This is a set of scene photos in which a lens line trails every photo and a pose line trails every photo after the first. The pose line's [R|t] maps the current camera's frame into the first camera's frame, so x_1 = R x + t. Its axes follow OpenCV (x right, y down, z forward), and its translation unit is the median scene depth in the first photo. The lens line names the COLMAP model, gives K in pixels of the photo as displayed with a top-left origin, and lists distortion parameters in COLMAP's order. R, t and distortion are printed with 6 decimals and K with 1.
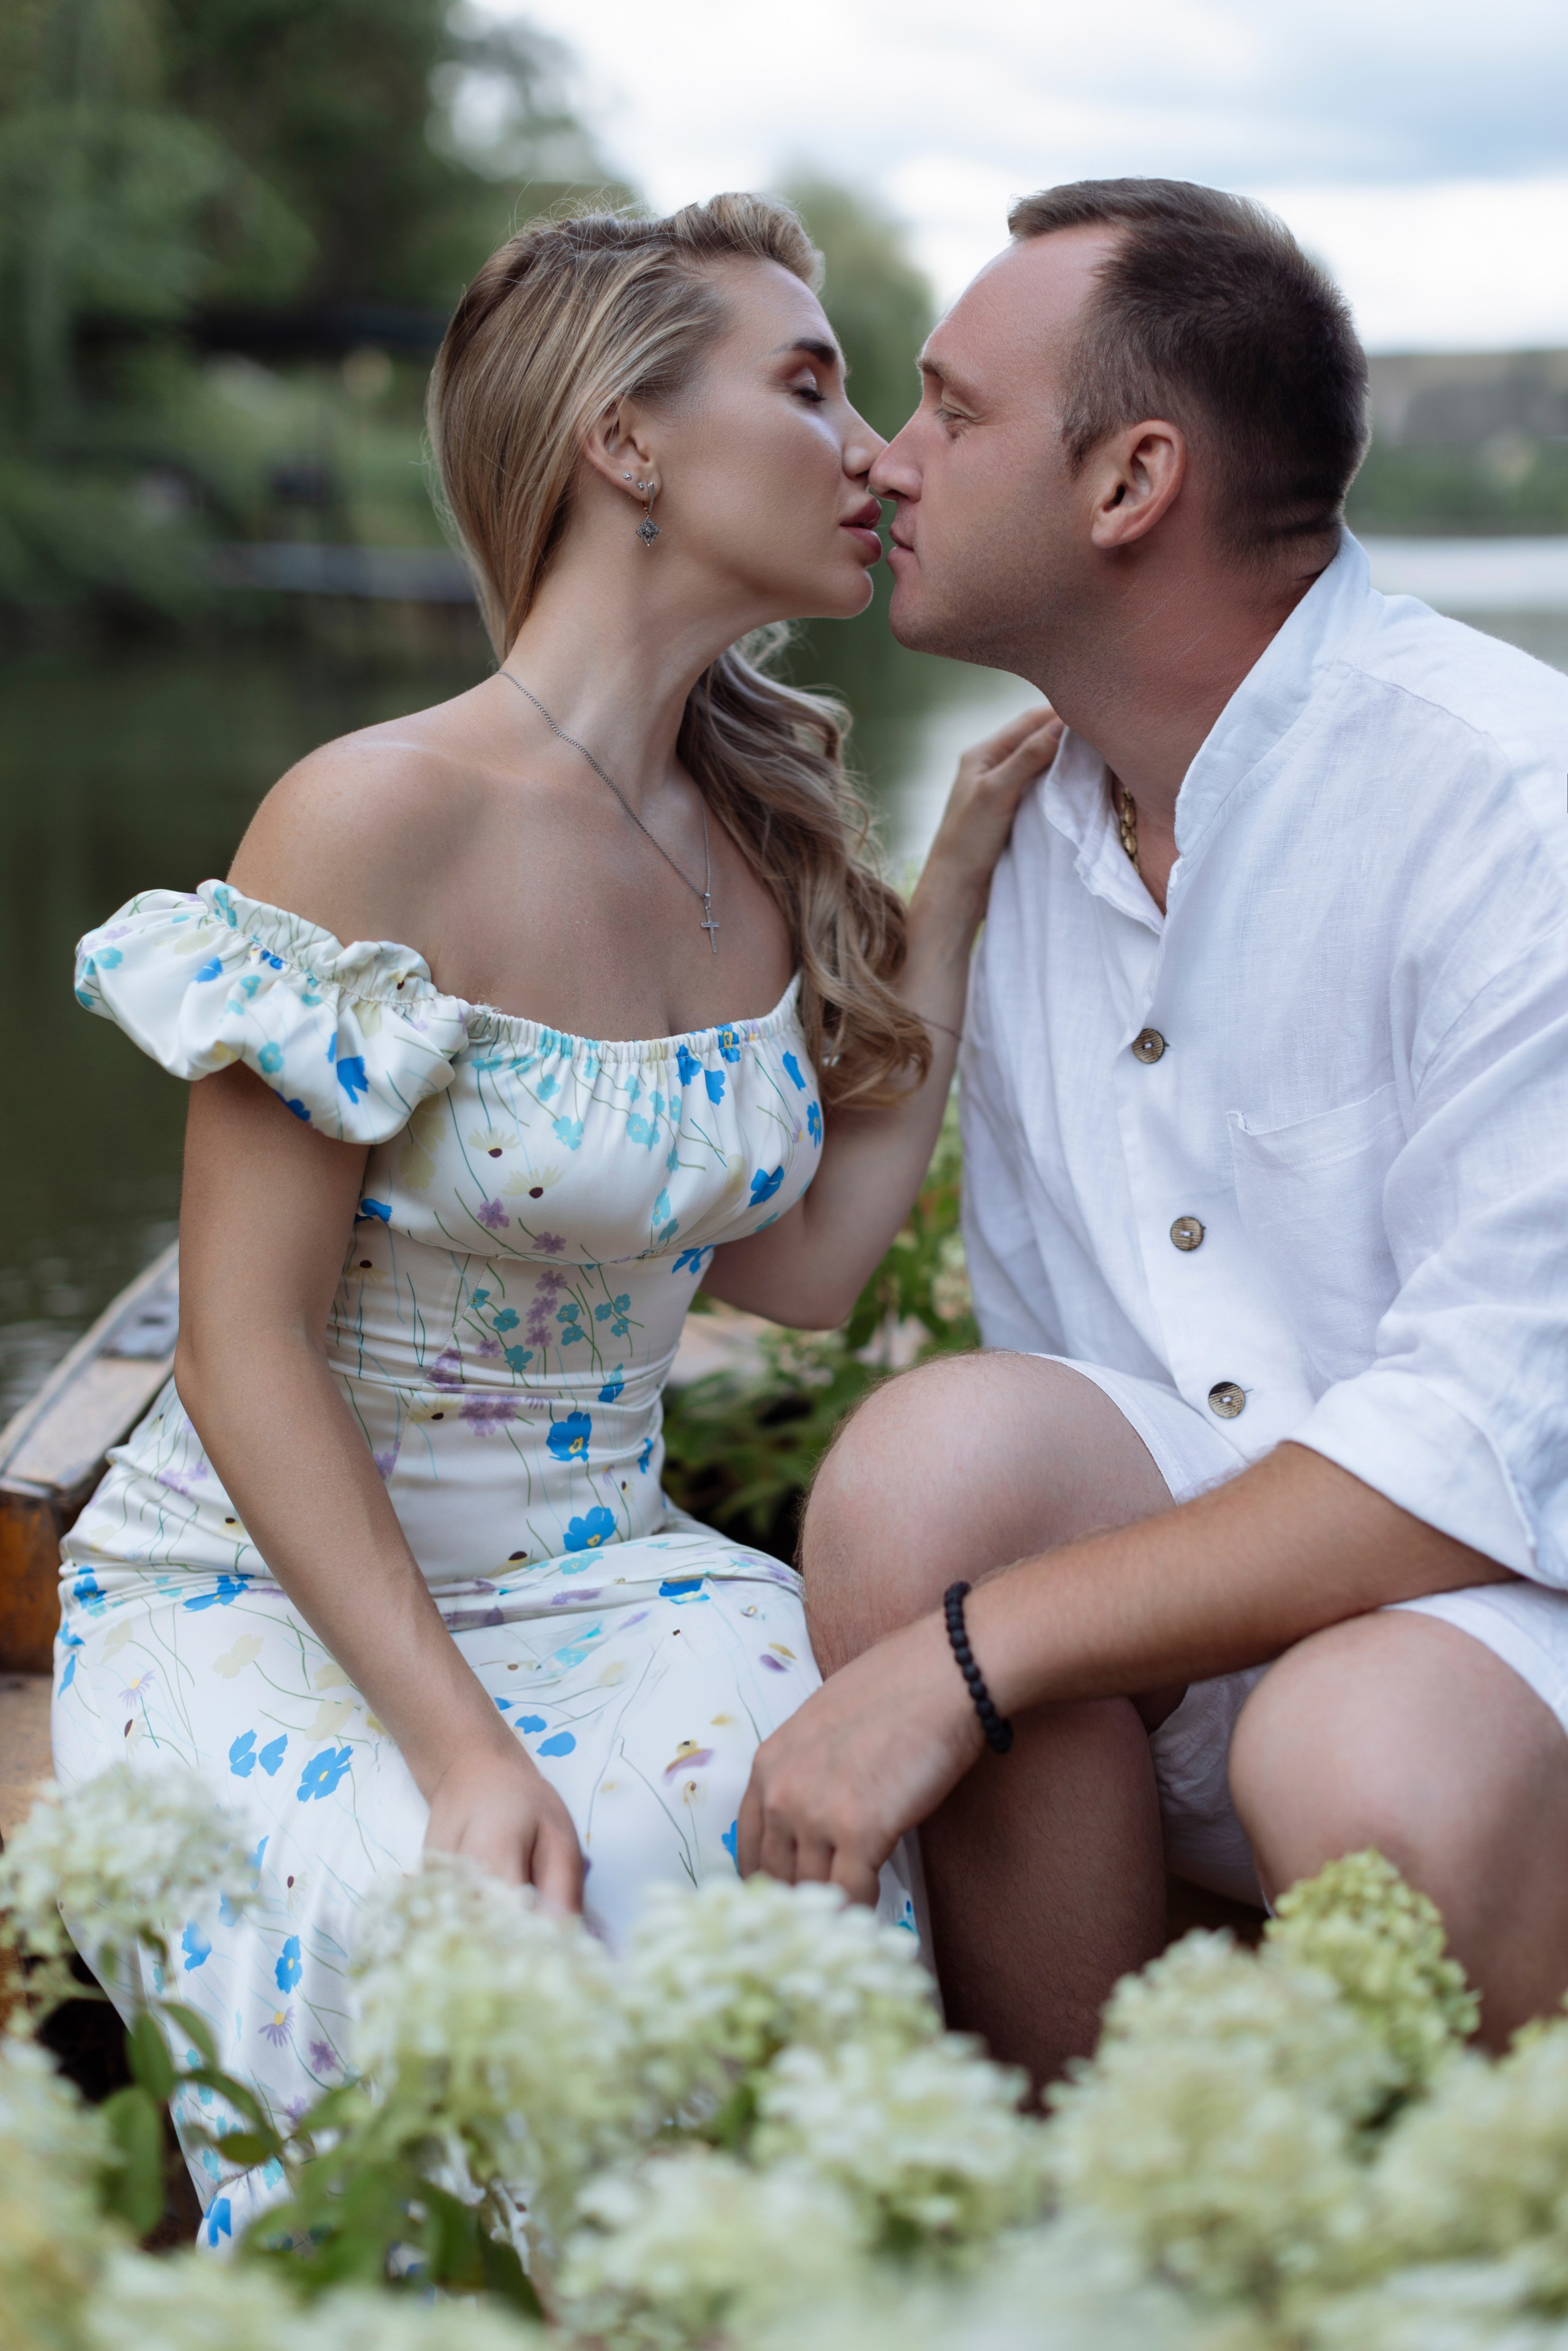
lens RADIAL K [[3408.2, 0, 784.0], [0, 3408.2, 1175.5], [0, 0, 1]] dist [0.216181, -0.001258]
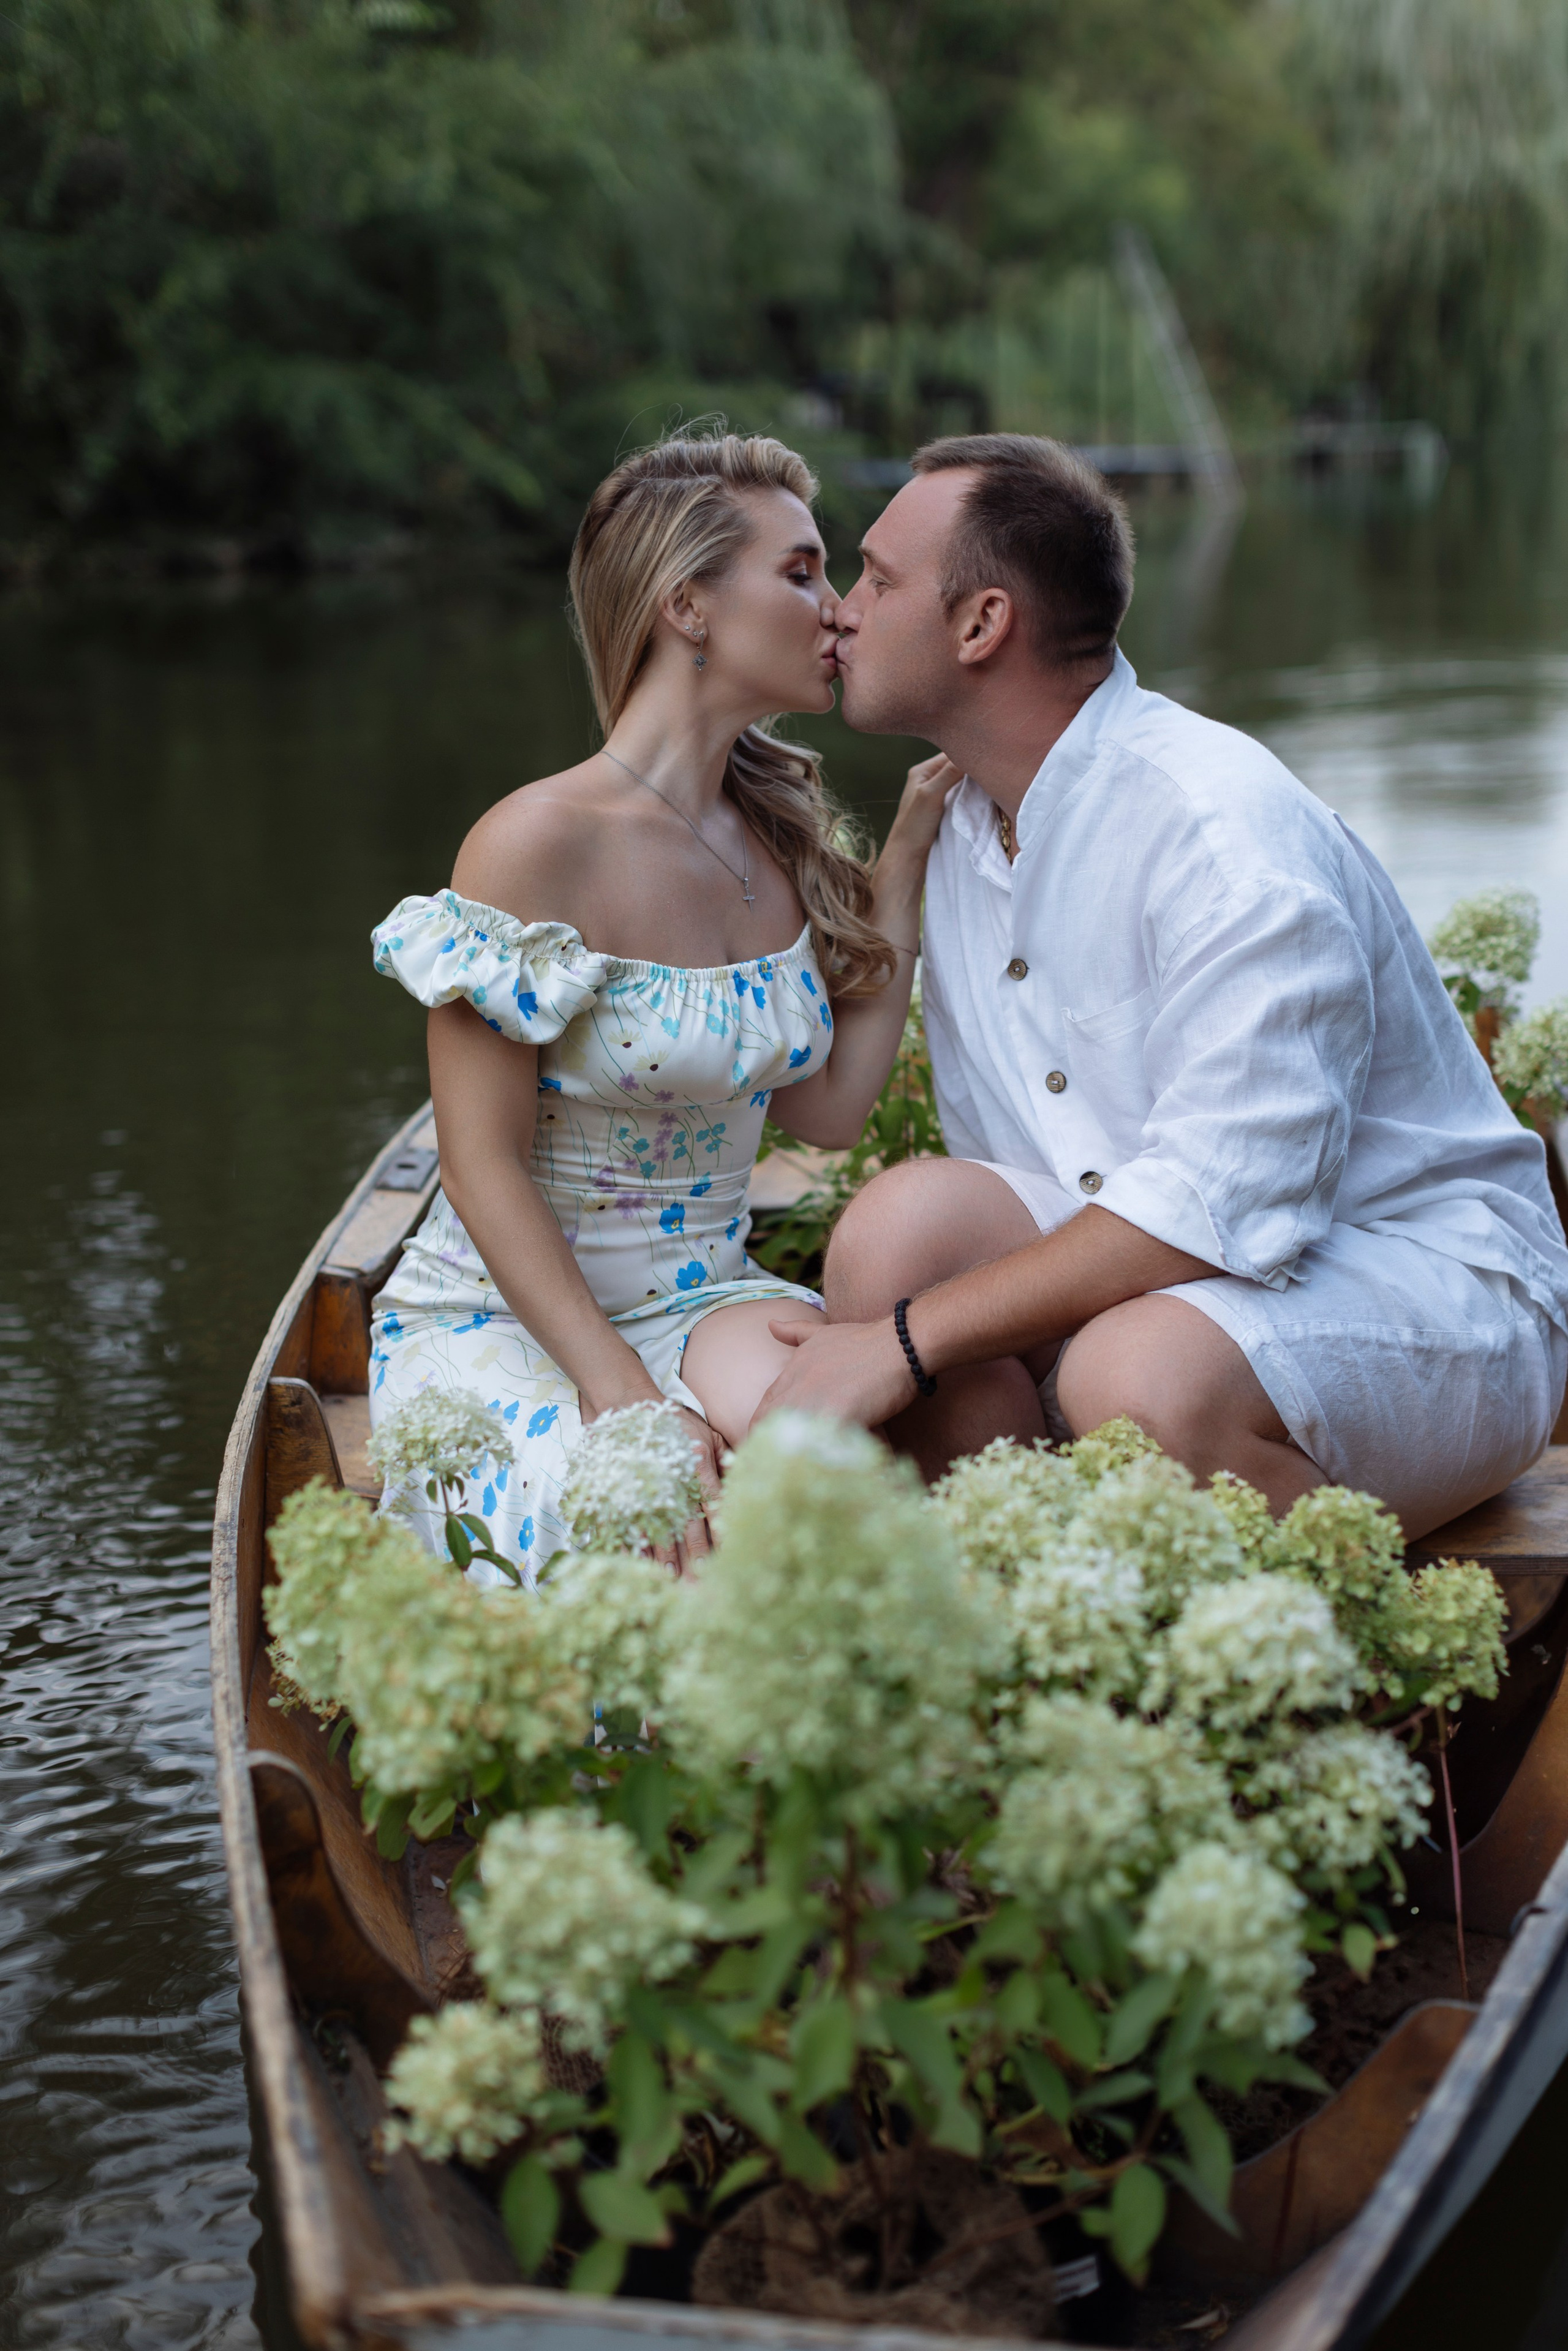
lens RADIAL K [[3329.3, 0, 784.0], [0, 3329.3, 1175.5], [0, 0, 1]] dist [-0.022264, -0.032804]
pose [[0.997444, -0.064974, 0.029746, -0.060580], [0.063568, 0.996917, 0.045992, -0.012797], [-0.032642, -0.043983, 0.998499, -0.596872]]
